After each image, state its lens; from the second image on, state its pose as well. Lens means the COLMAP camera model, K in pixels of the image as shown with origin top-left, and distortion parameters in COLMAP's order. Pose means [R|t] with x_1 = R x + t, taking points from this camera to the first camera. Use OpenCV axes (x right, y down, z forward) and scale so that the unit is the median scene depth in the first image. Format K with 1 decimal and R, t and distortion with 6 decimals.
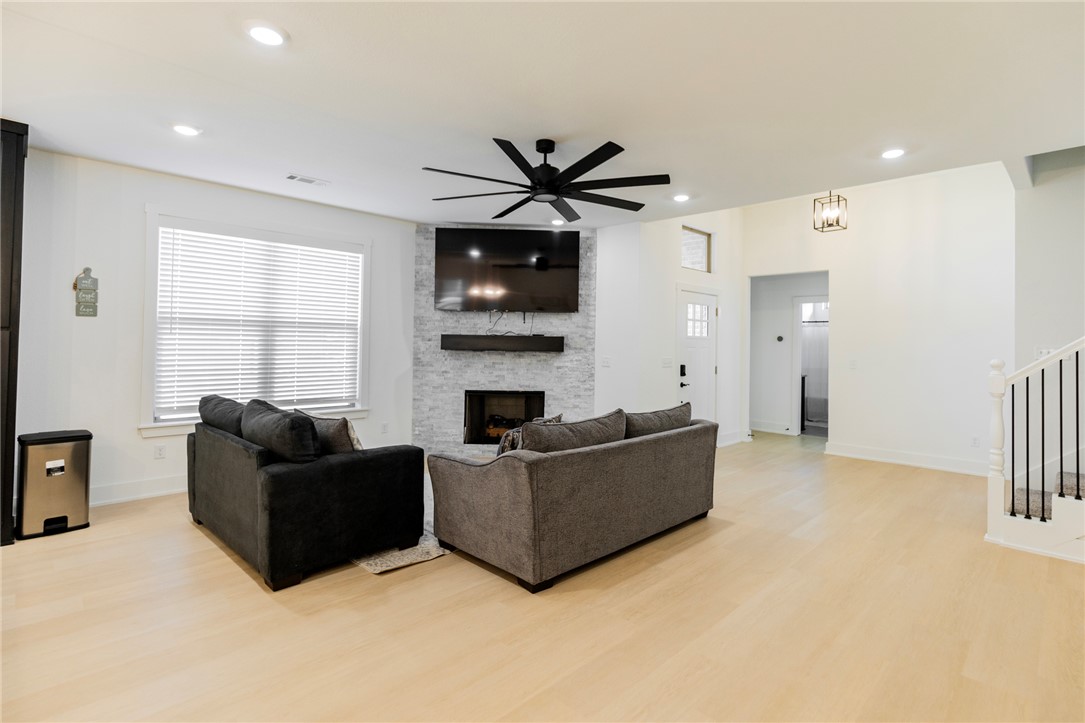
lens RADIAL K [[524.2, 0, 546.3], [0, 524.2, 336.9], [0, 0, 1]] dist [-0.000637, 0.002952]
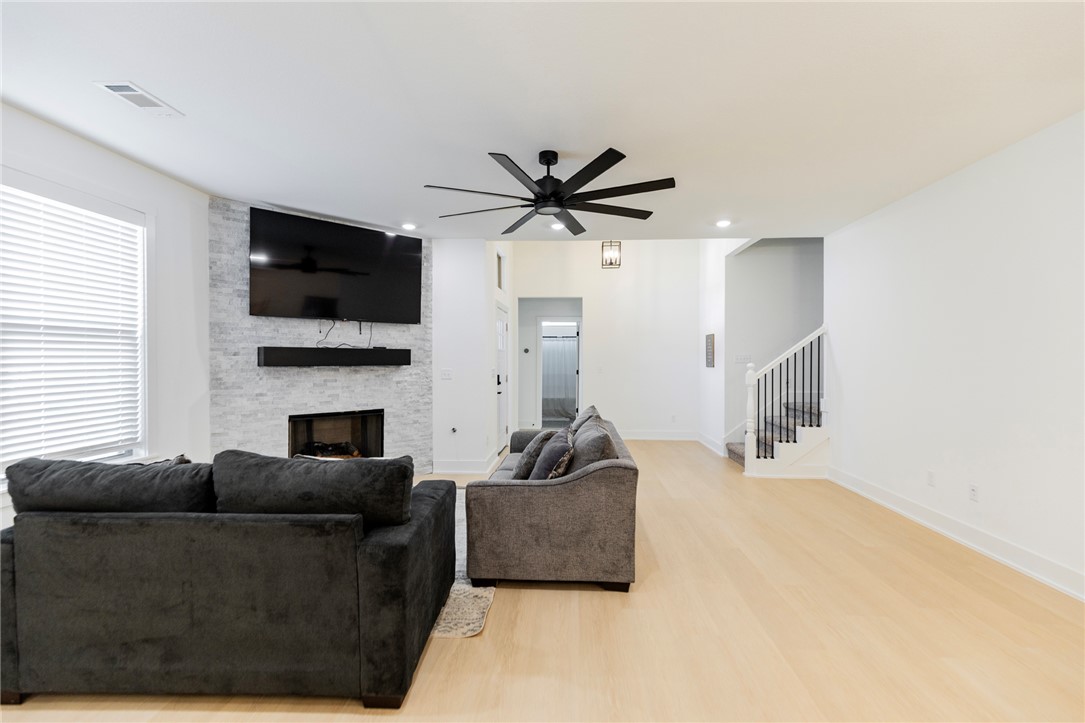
lens RADIAL K [[499.8, 0, 553.9], [0, 499.8, 355.2], [0, 0, 1]] dist [0.001353, 0.002132]
pose [[0.744812, -0.010823, 0.667186, -0.370059], [0.002189, 0.999903, 0.013776, -0.001198], [-0.667270, -0.008800, 0.744764, 0.162842]]
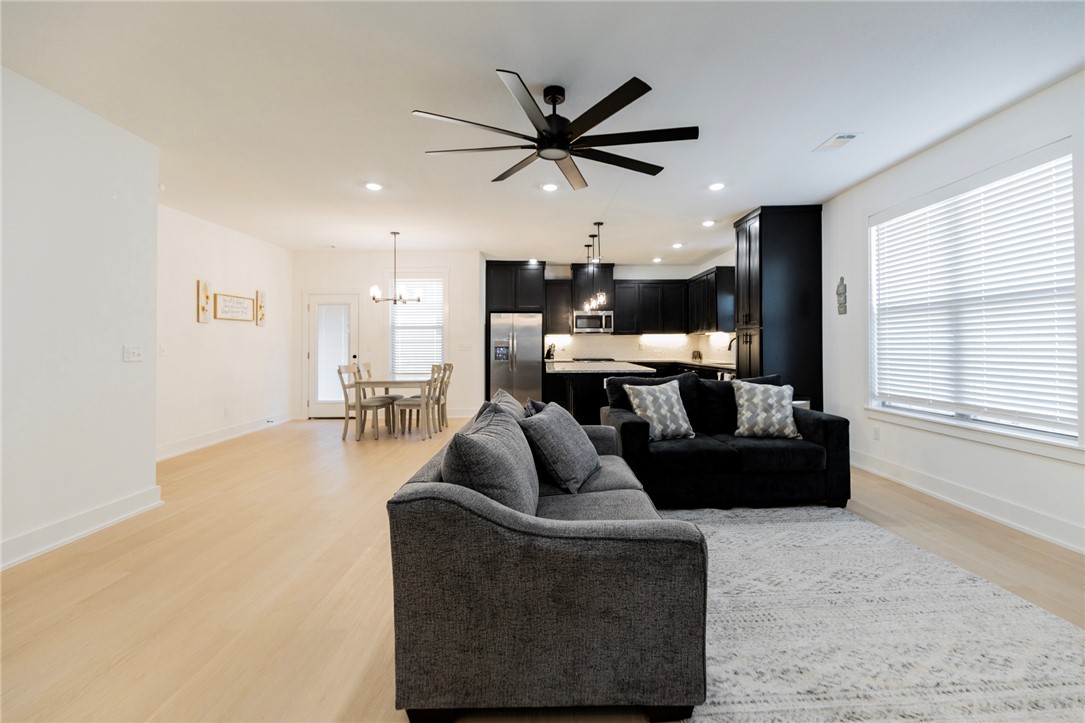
lens RADIAL K [[499.8, 0, 545.2], [0, 499.8, 335.7], [0, 0, 1]] dist [0.001353, 0.002132]
pose [[-0.703666, -0.028554, -0.709957, 0.353846], [0.002371, 0.999092, -0.042533, 0.043881], [0.710527, -0.031612, -0.702960, 0.918944]]
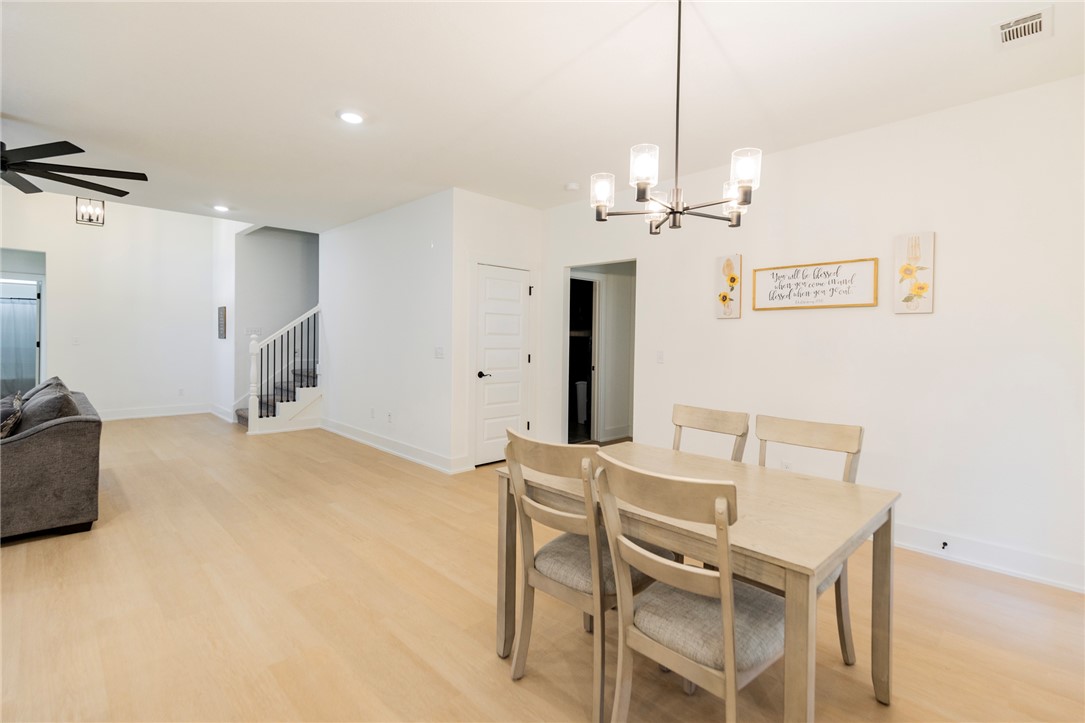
lens RADIAL K [[499.8, 0, 556.8], [0, 499.8, 347.5], [0, 0, 1]] dist [0.001353, 0.002132]
pose [[-0.002738, -0.034484, 0.999401, -0.540191], [-0.030917, 0.998930, 0.034383, -0.002753], [-0.999518, -0.030804, -0.003801, -0.028162]]
